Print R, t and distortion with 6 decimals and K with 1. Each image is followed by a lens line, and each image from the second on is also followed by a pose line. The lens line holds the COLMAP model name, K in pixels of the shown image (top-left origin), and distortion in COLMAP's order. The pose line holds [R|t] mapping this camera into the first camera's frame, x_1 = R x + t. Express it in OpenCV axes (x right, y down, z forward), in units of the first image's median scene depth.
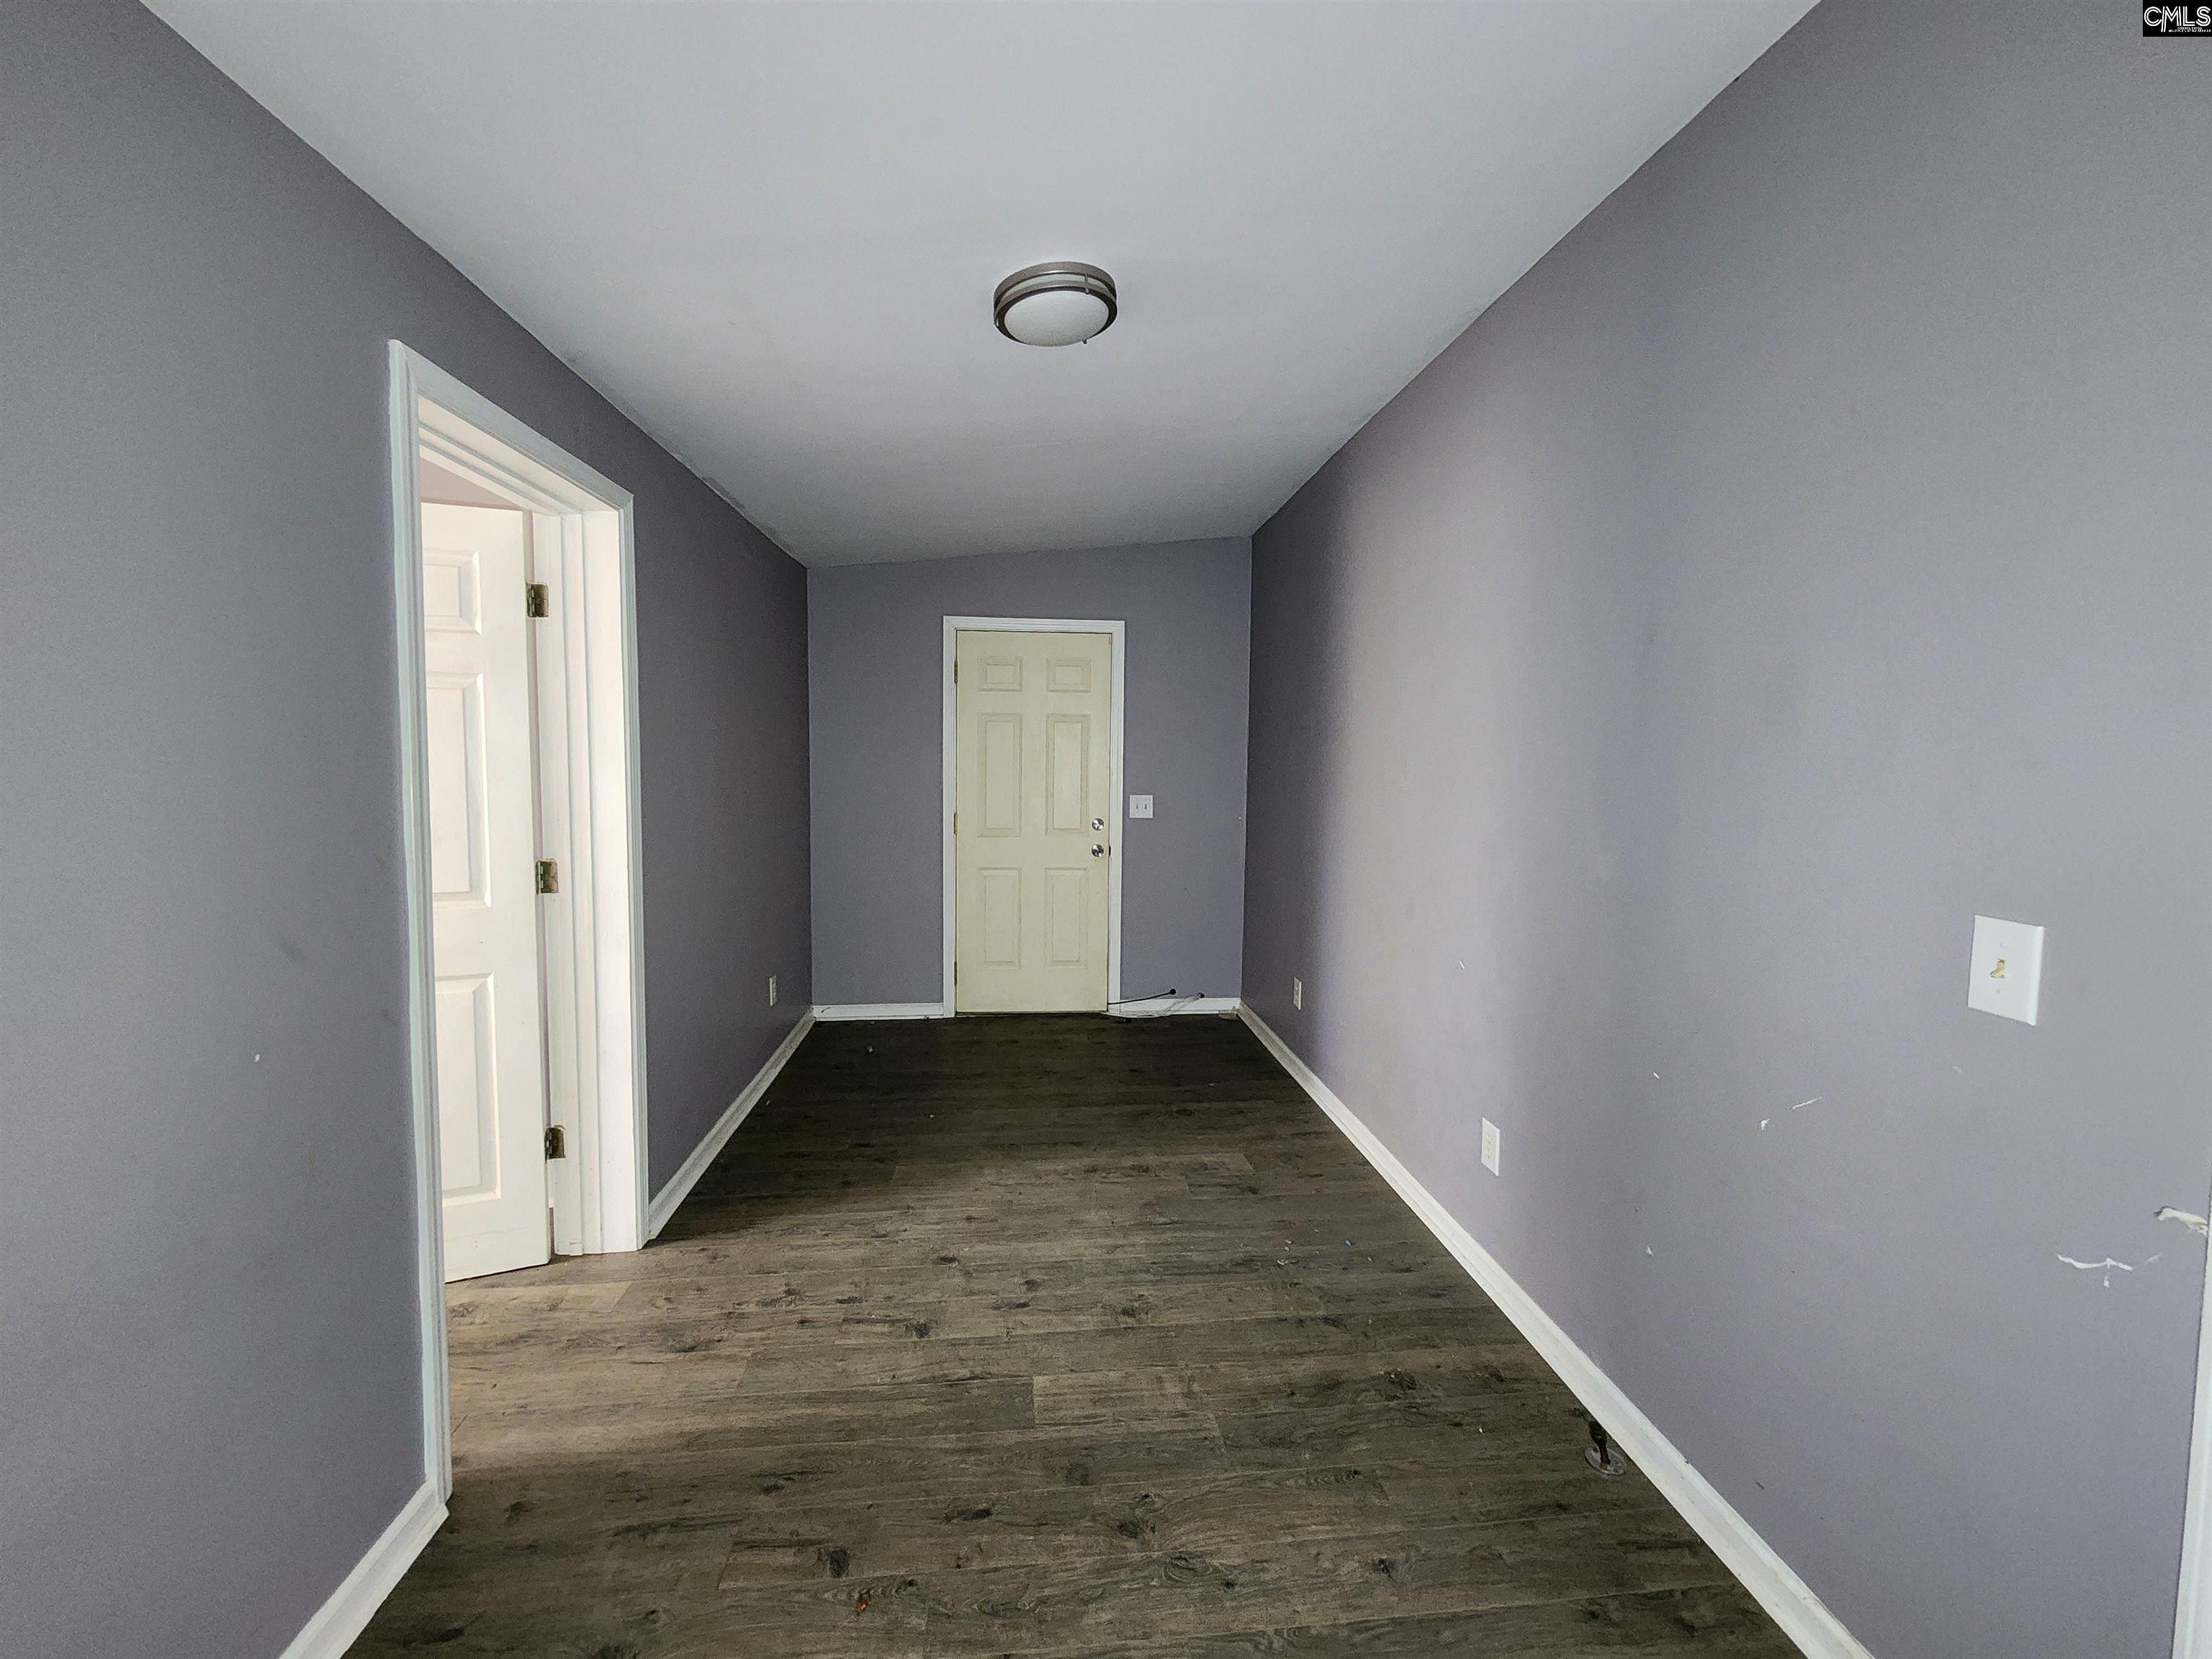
lens RADIAL K [[911.1, 0, 1100.3], [0, 911.1, 814.1], [0, 0, 1]] dist [-0.000208, 0.000443]
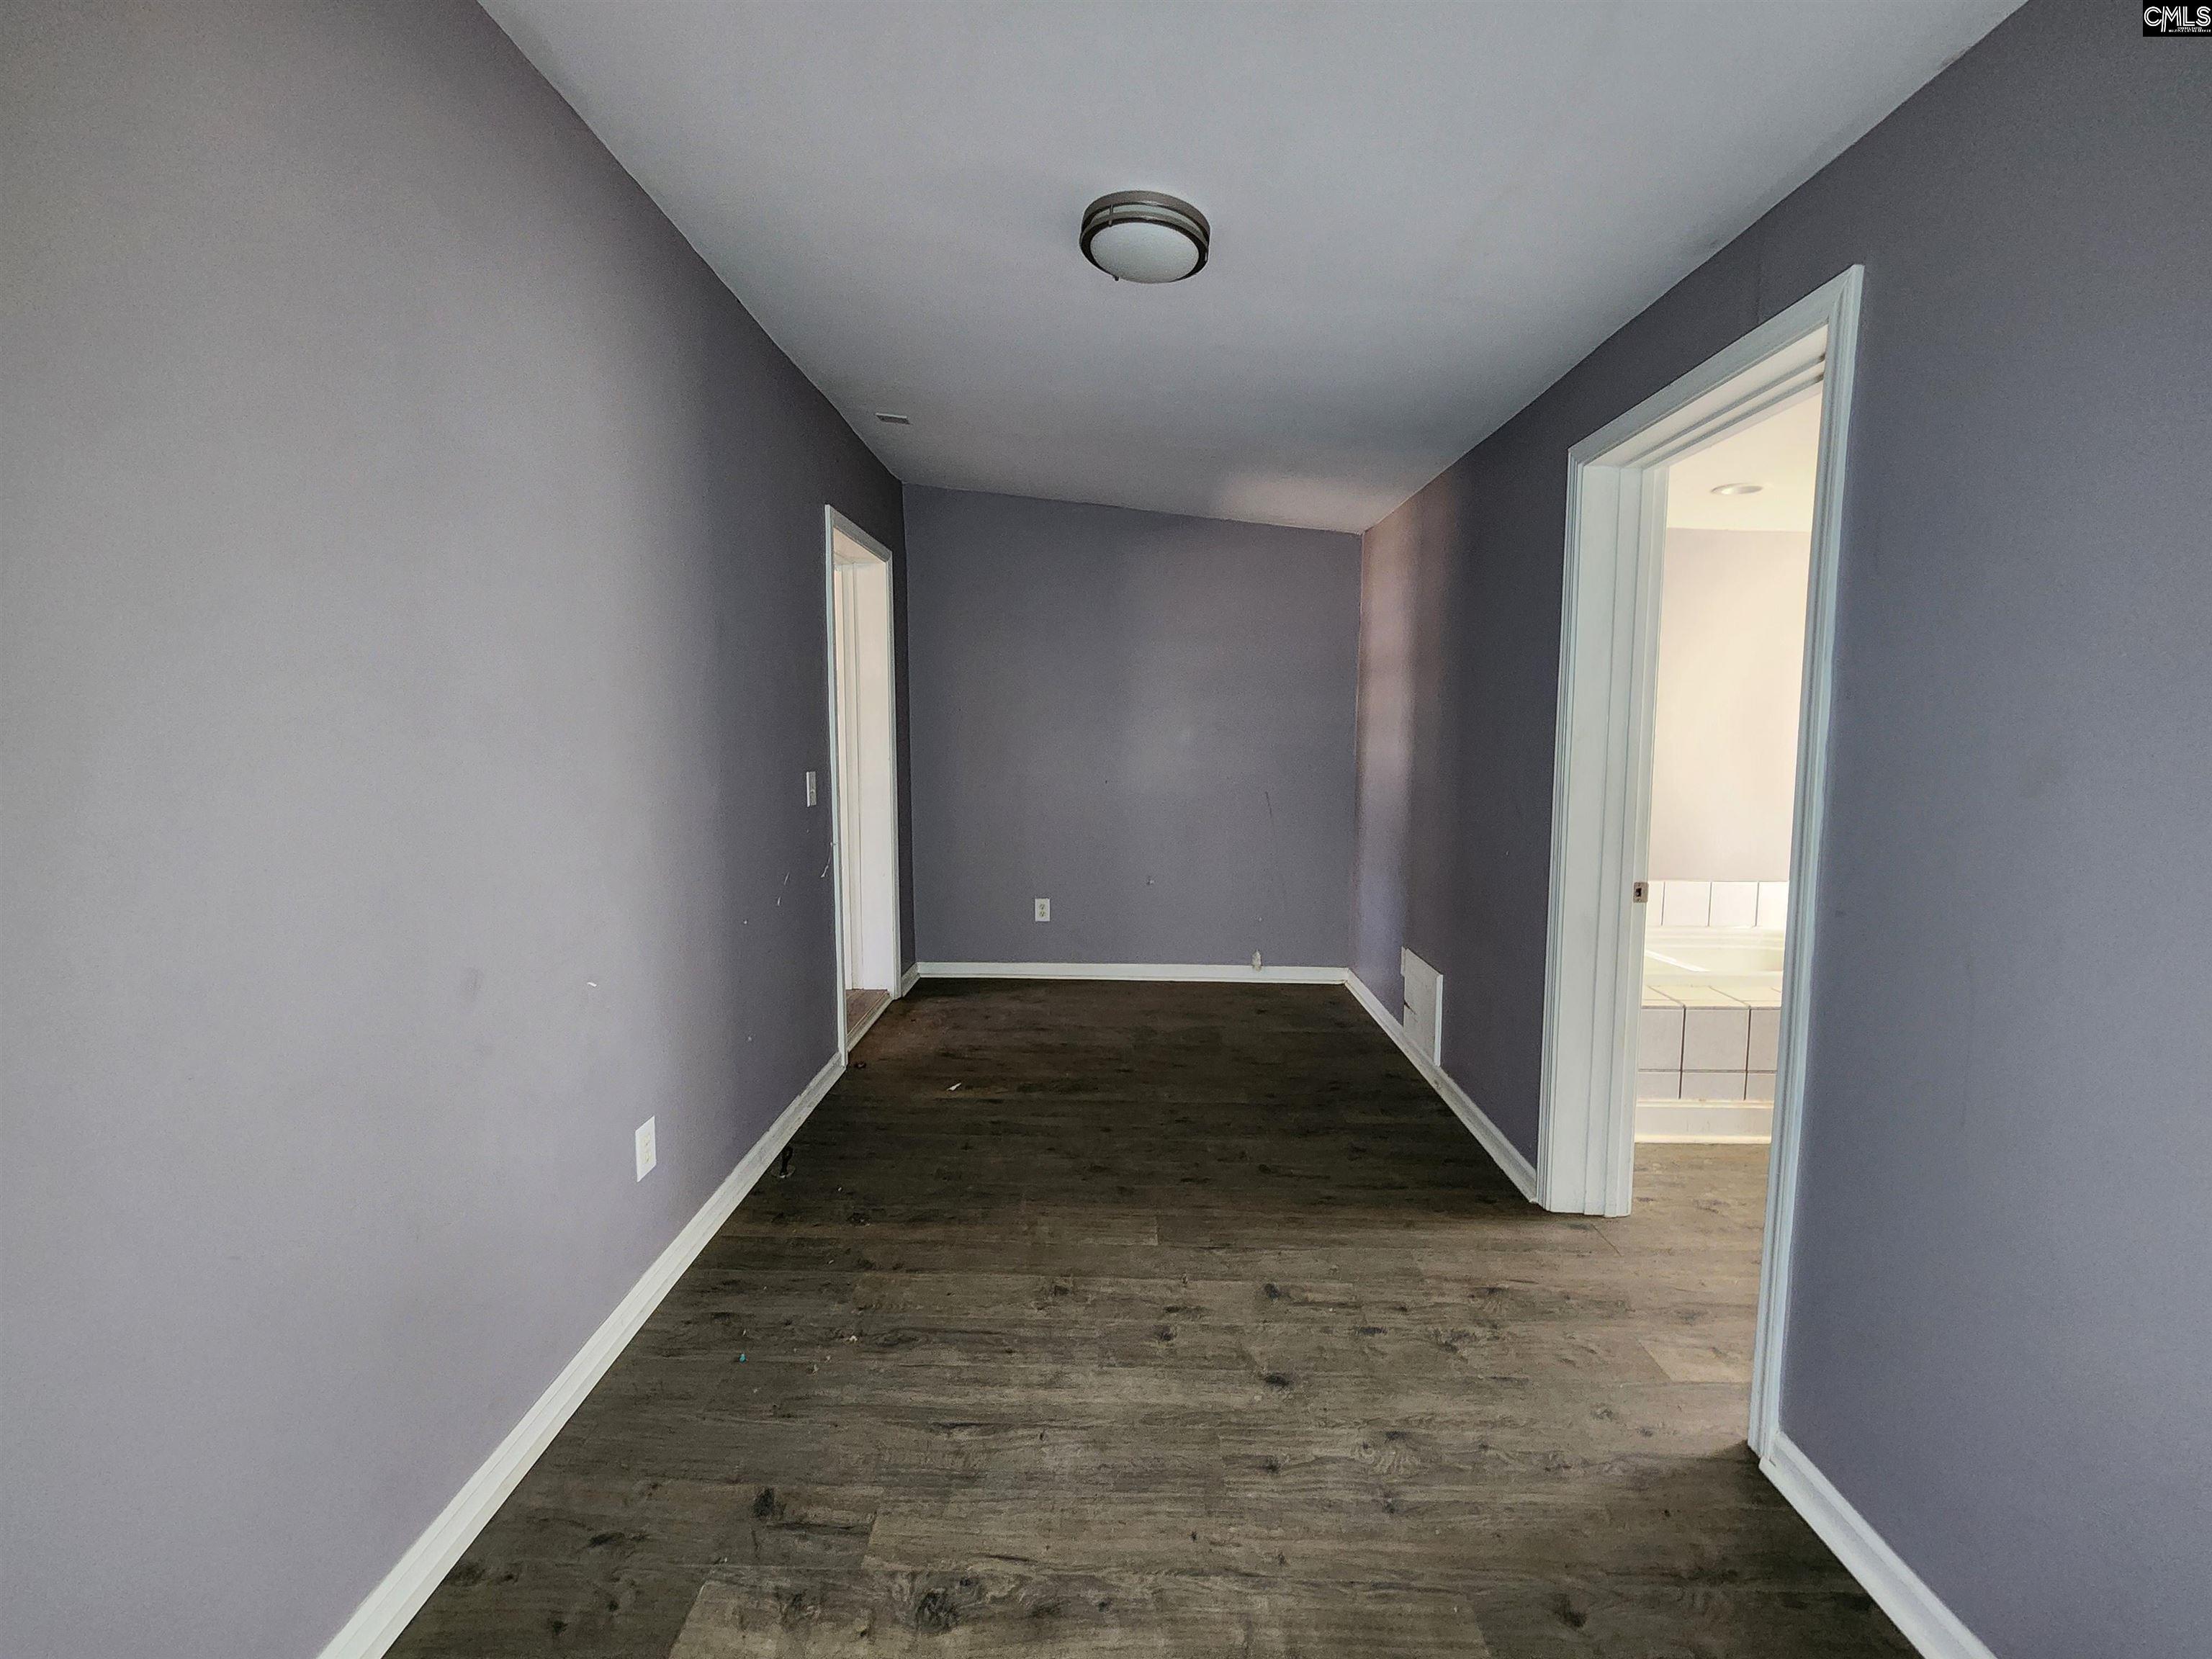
lens RADIAL K [[905.7, 0, 1103.5], [0, 905.7, 814.0], [0, 0, 1]] dist [0.001034, -0.000393]
pose [[-0.993812, -0.015863, 0.109932, -0.107693], [0.002170, 0.986787, 0.162007, -0.099781], [-0.111050, 0.161243, -0.980647, 1.797306]]
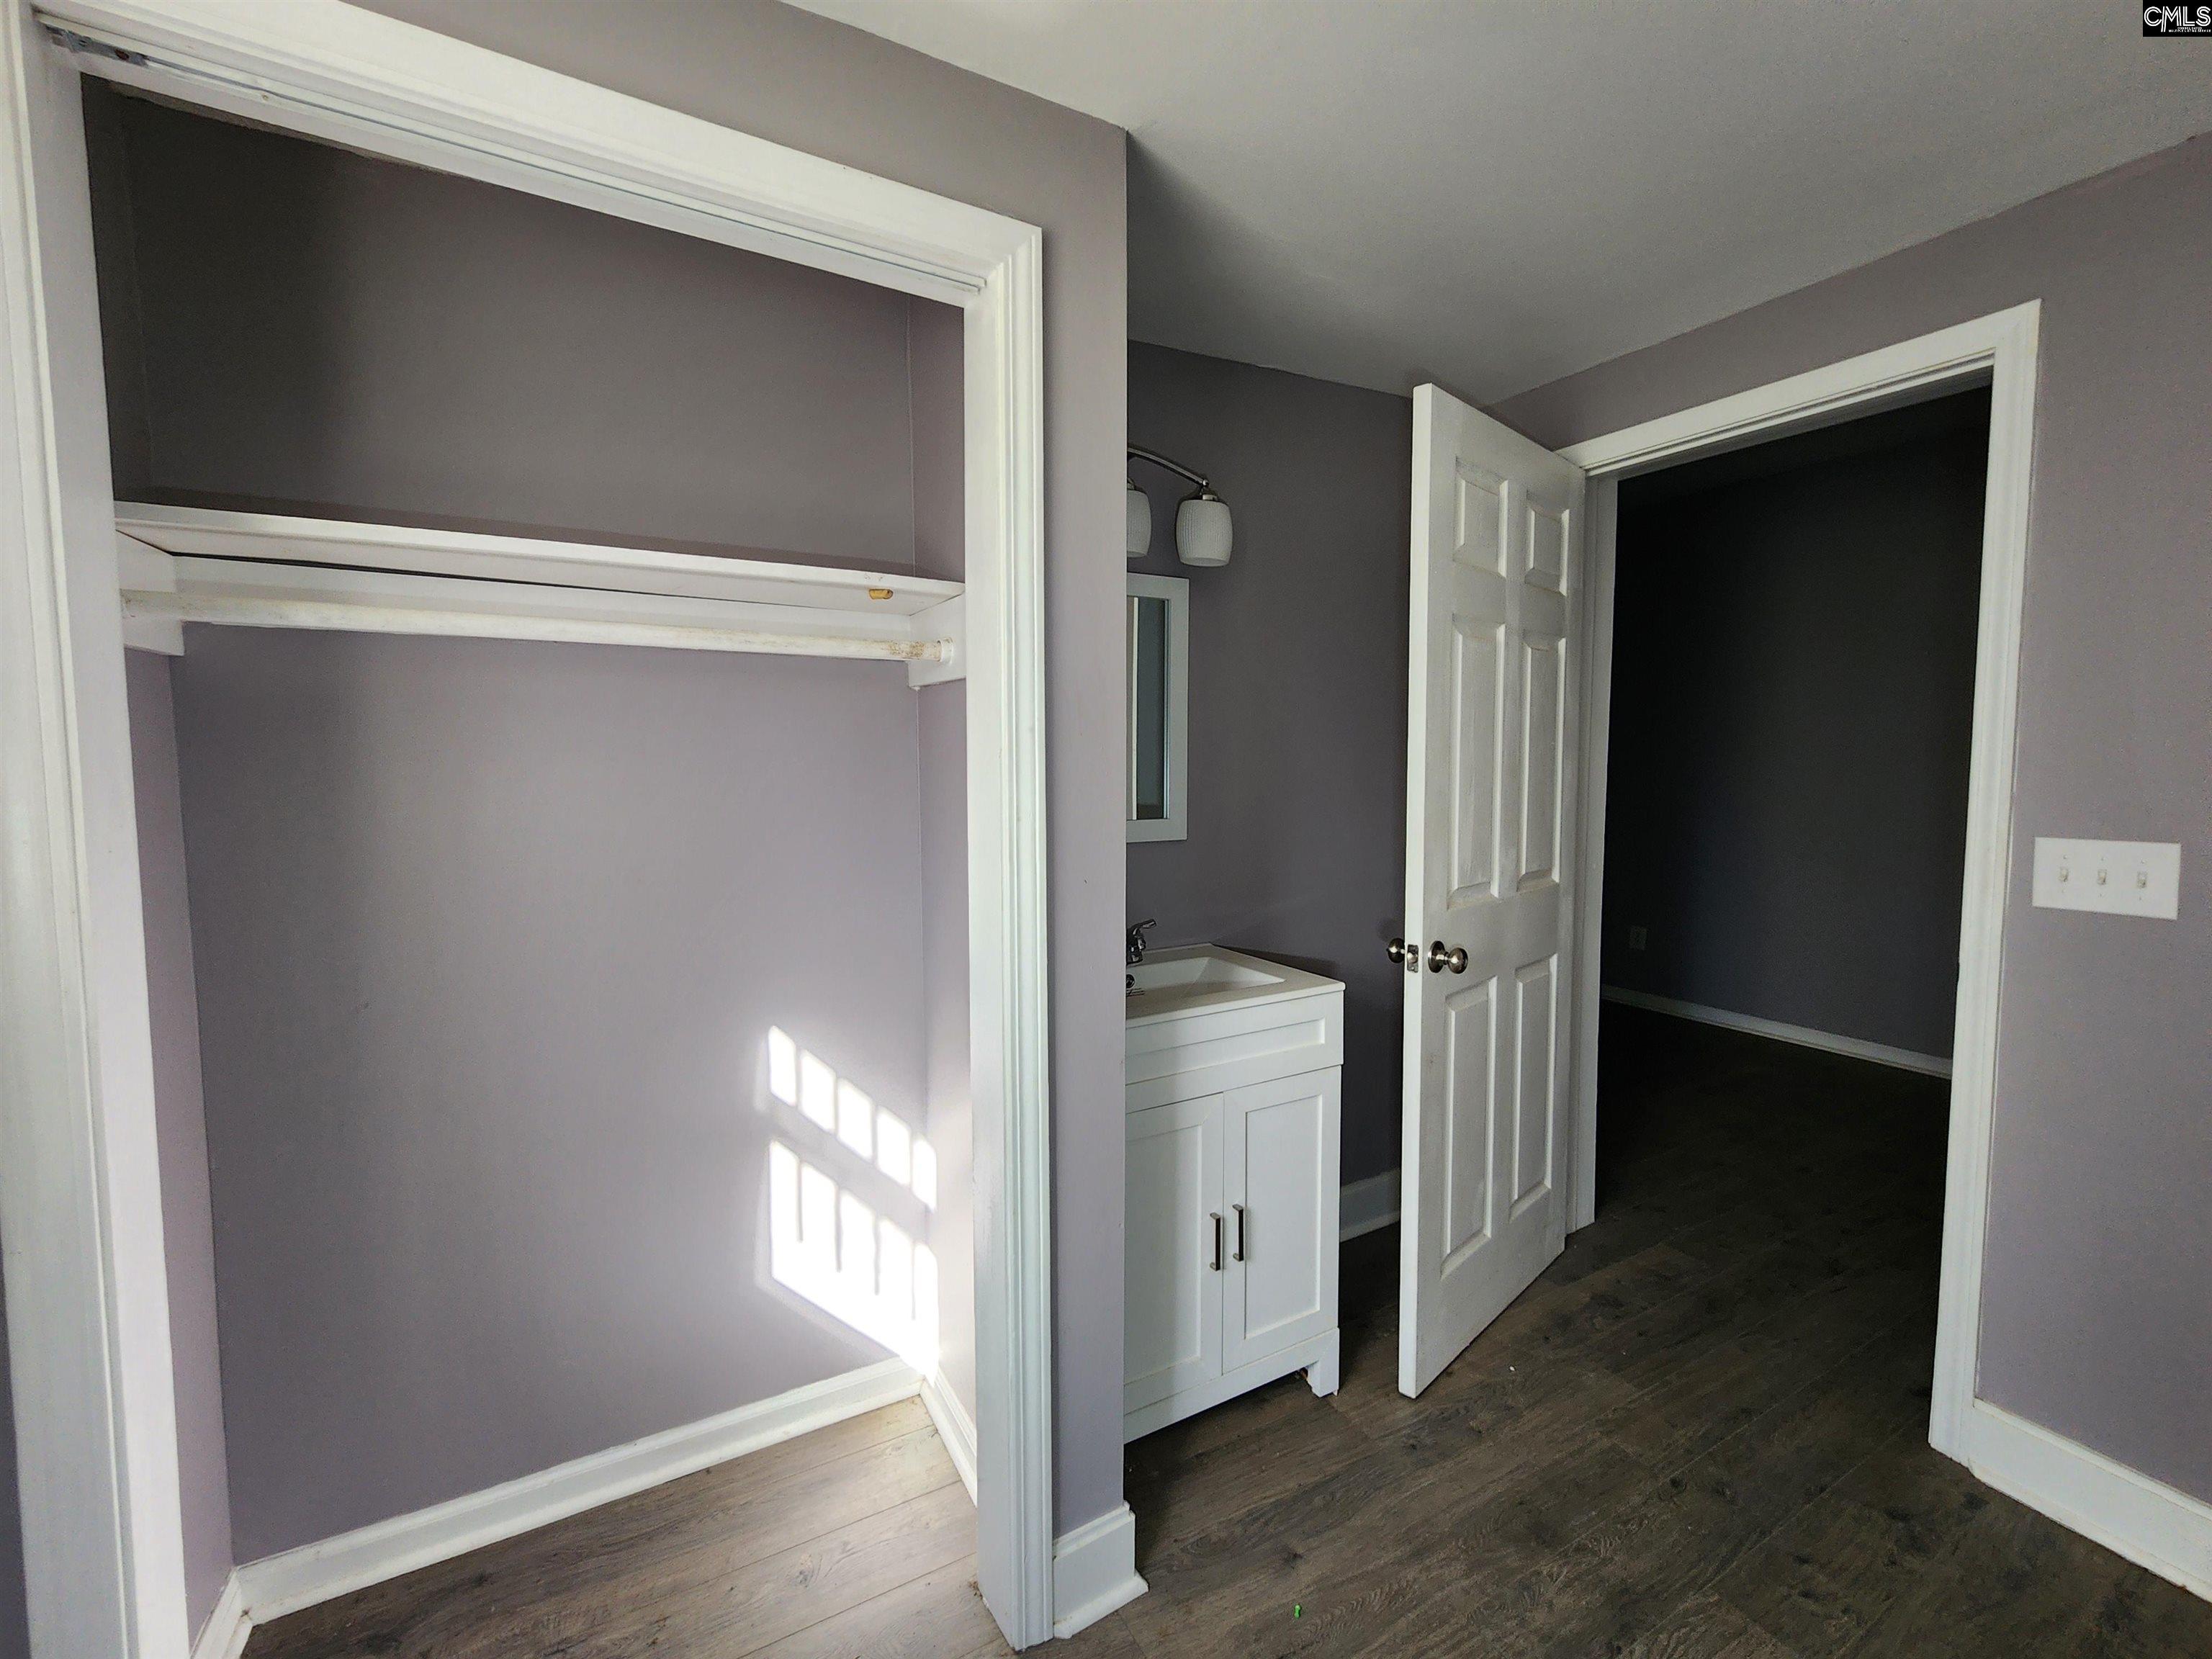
lens RADIAL K [[869.2, 0, 1097.1], [0, 869.2, 831.1], [0, 0, 1]] dist [-0.001173, -0.000068]
pose [[0.923425, -0.036171, 0.382072, -1.497655], [0.032857, 0.999345, 0.015197, 0.017192], [-0.382371, -0.001480, 0.924008, 0.352805]]
